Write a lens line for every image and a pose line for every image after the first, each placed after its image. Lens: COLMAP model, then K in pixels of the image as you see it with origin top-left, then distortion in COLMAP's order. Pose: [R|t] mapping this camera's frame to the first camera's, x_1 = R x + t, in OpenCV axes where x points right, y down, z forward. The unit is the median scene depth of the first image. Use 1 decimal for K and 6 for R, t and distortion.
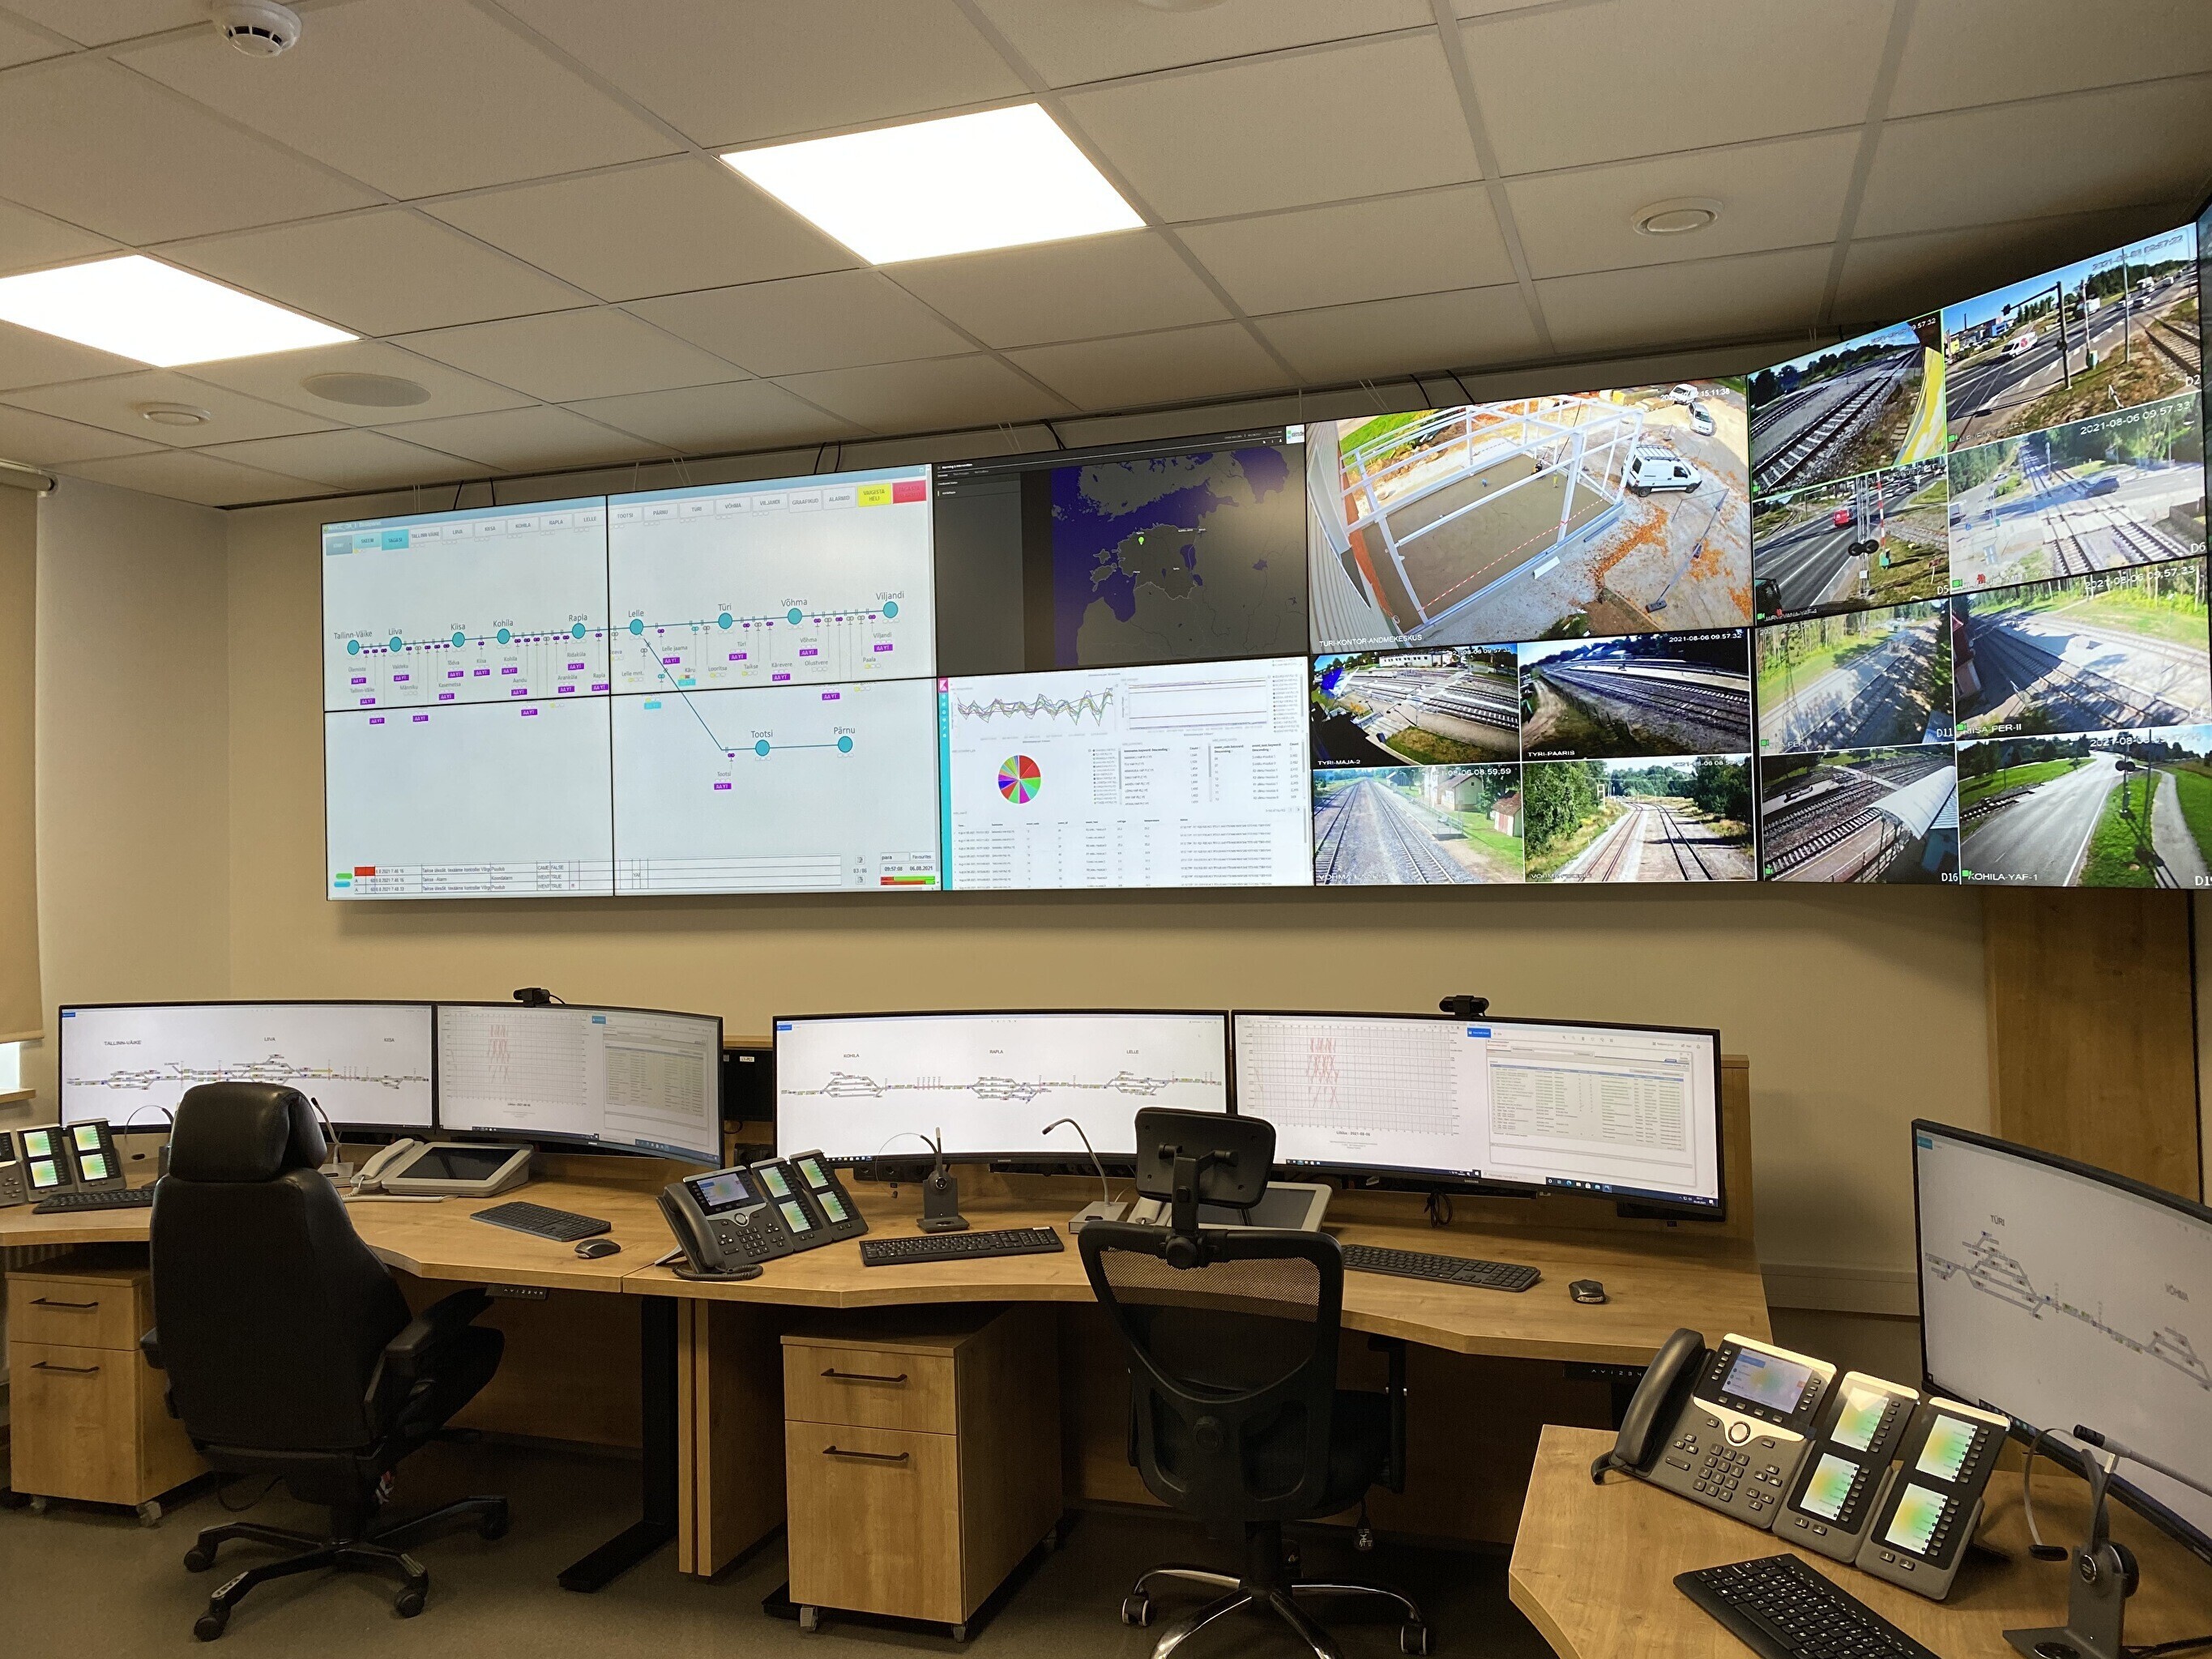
lens RADIAL K [[1689.9, 0, 1108.0], [0, 1689.9, 804.7], [0, 0, 1]] dist [0.047761, -0.053345]
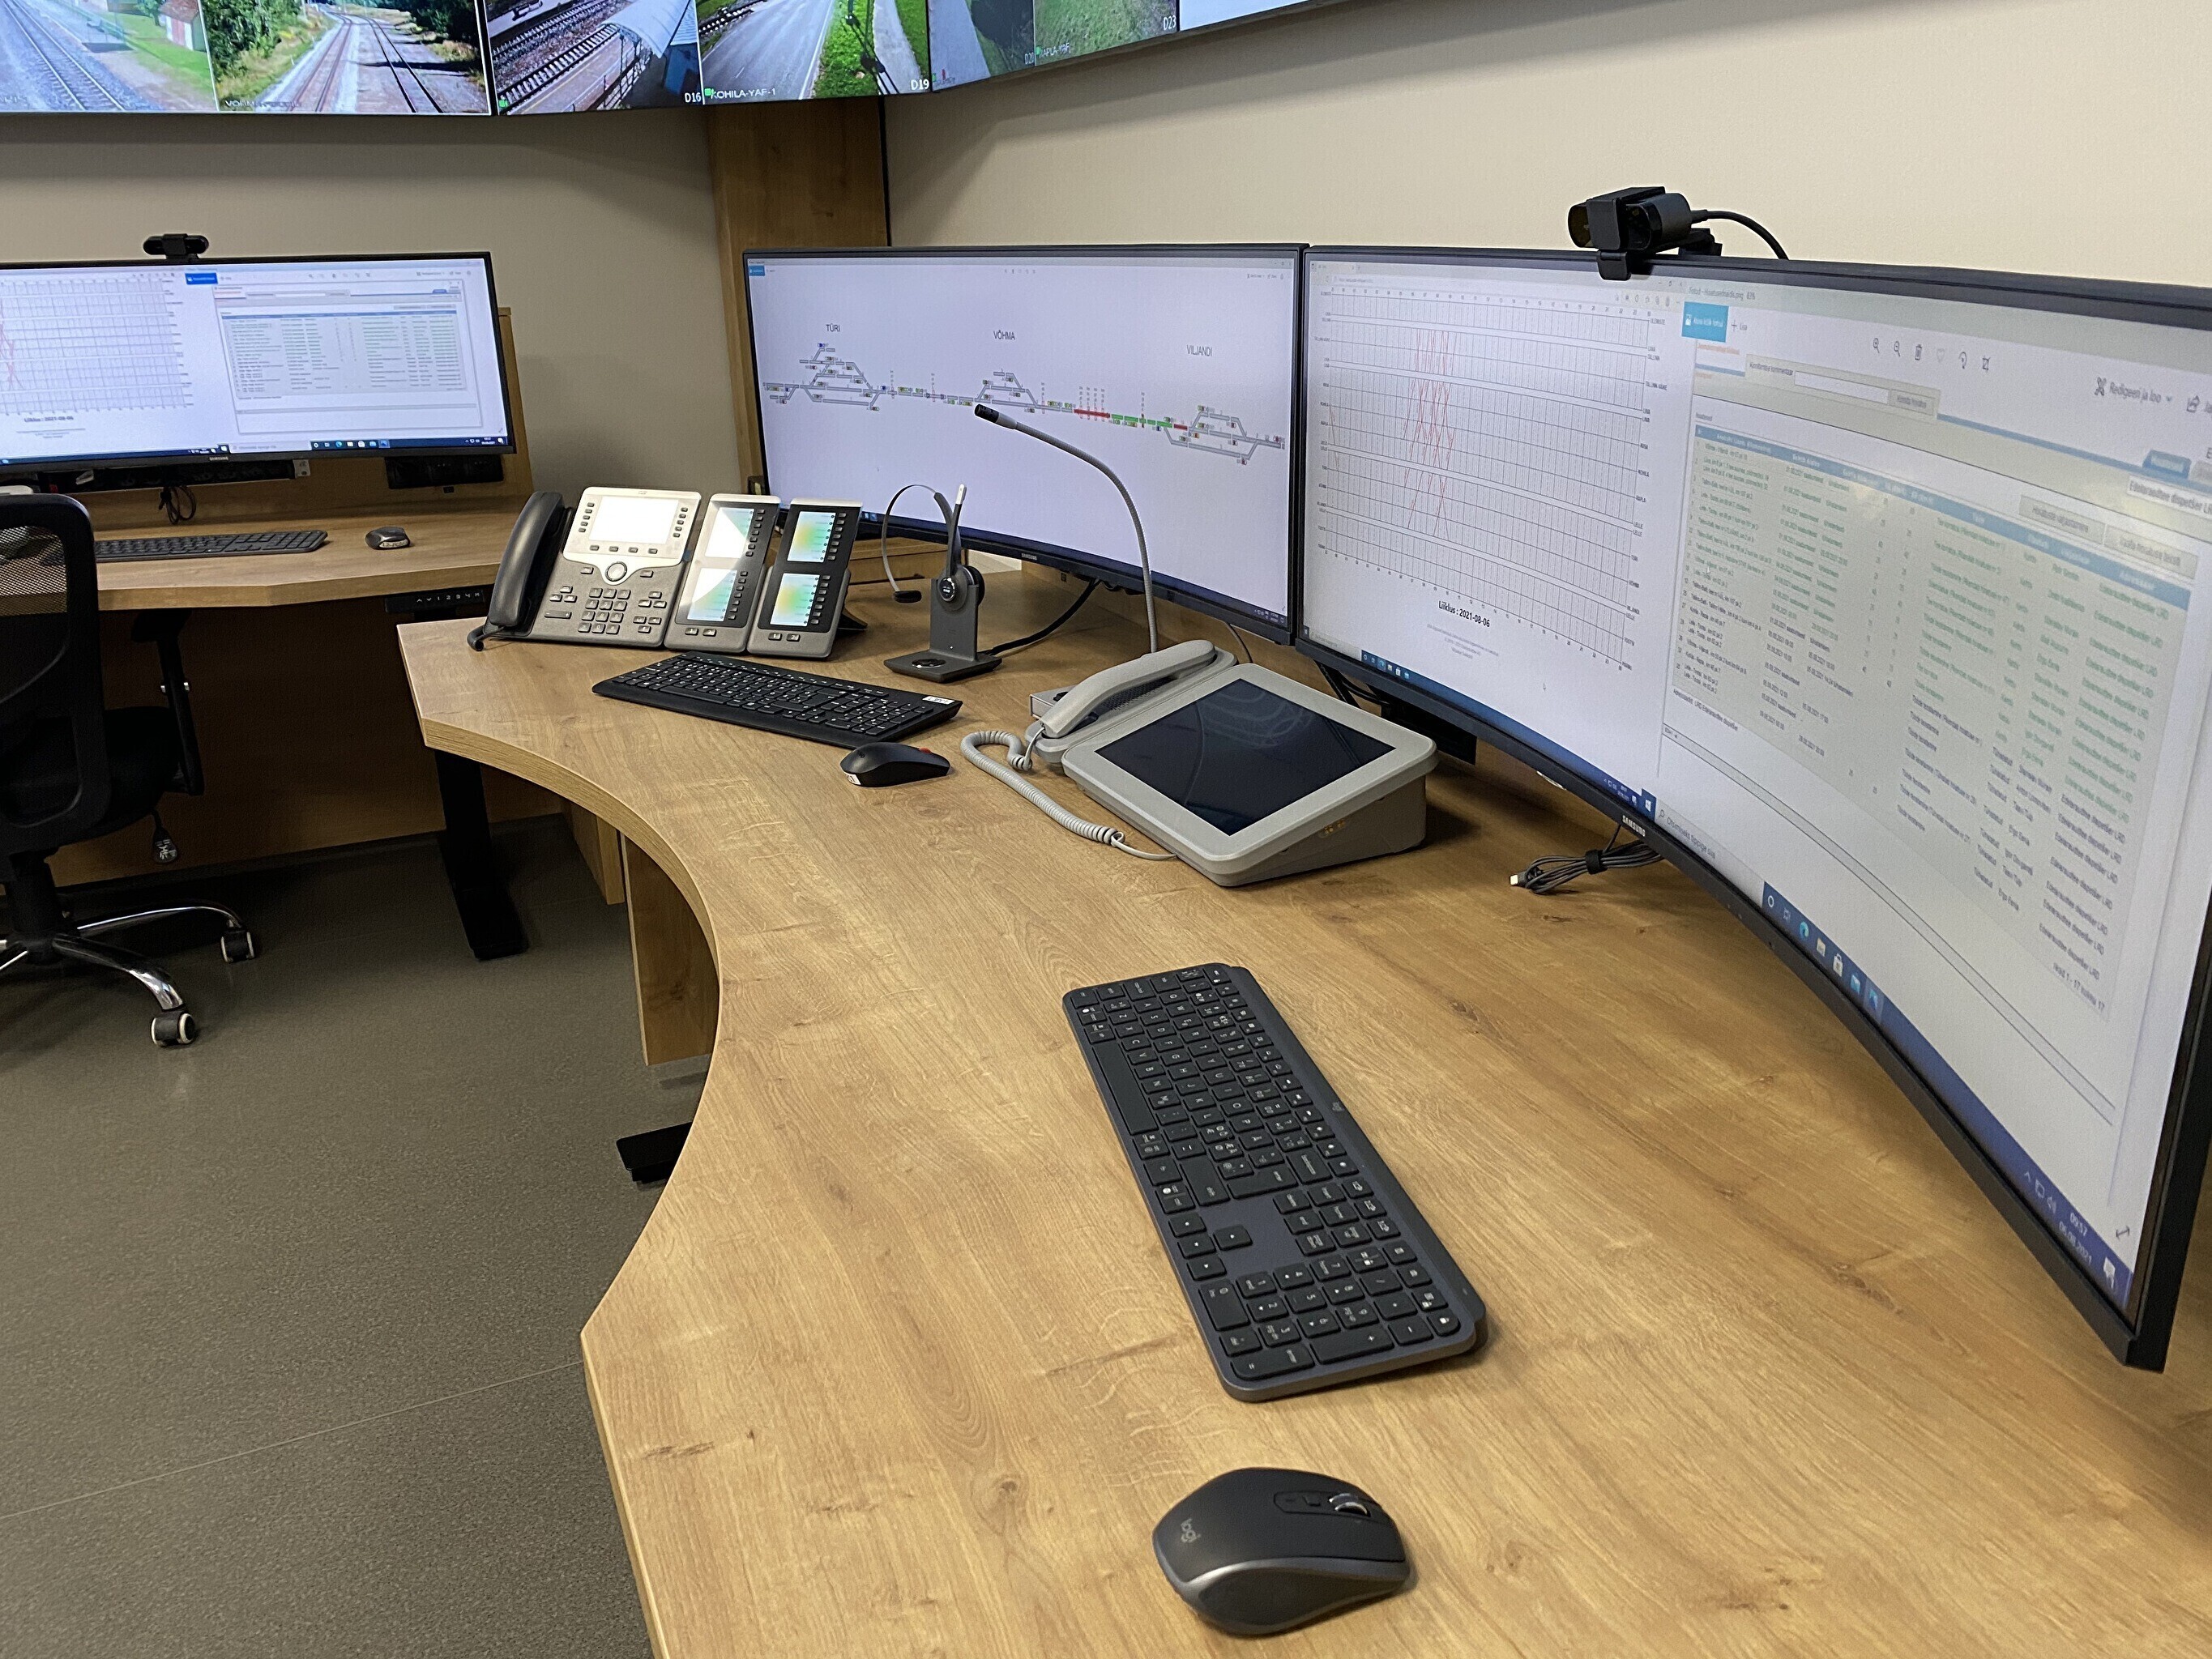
lens RADIAL K [[1697.5, 0, 1120.0], [0, 1697.5, 803.4], [0, 0, 1]] dist [0.021225, -0.020448]
pose [[0.724005, -0.212063, 0.656388, -0.062503], [-0.010749, 0.947987, 0.318128, 0.110926], [-0.689711, -0.237382, 0.684068, 0.051657]]
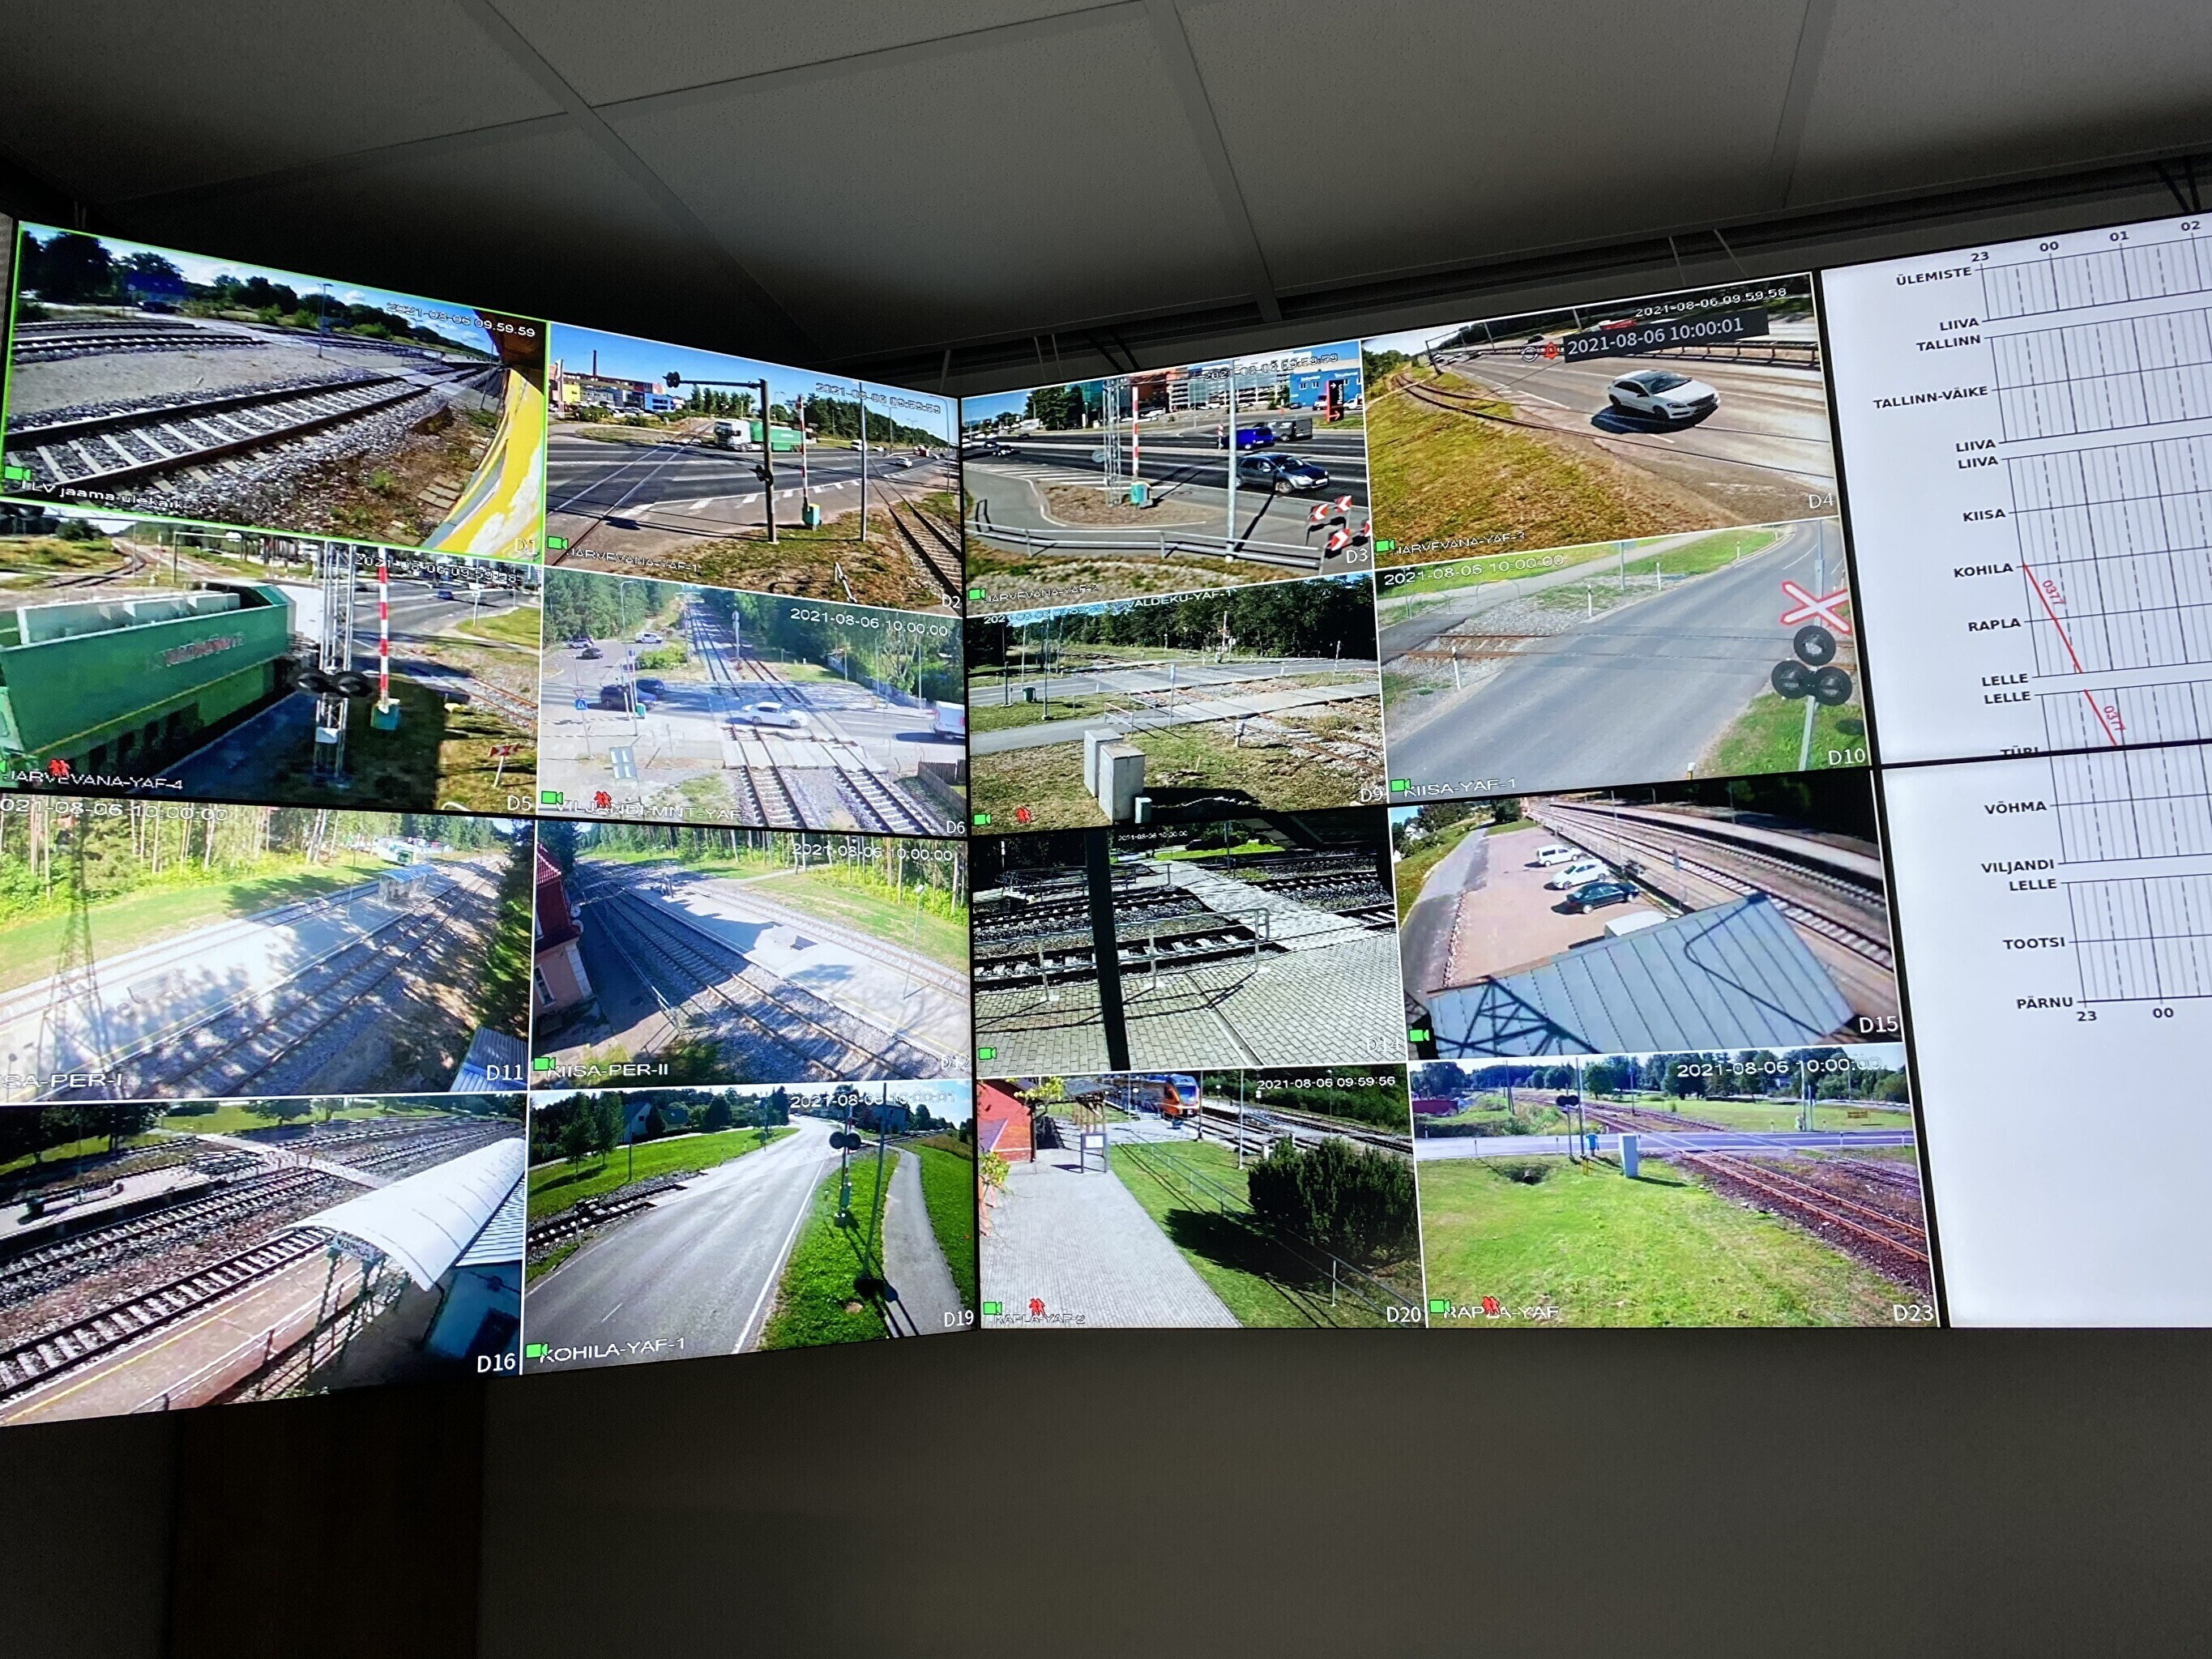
lens RADIAL K [[1648.0, 0, 1087.0], [0, 1648.0, 807.7], [0, 0, 1]] dist [0.023181, -0.037461]
pose [[-0.064863, 0.203872, 0.976846, -0.029436], [0.015350, 0.978996, -0.203302, -0.015711], [-0.997776, 0.001808, -0.066630, 0.835077]]
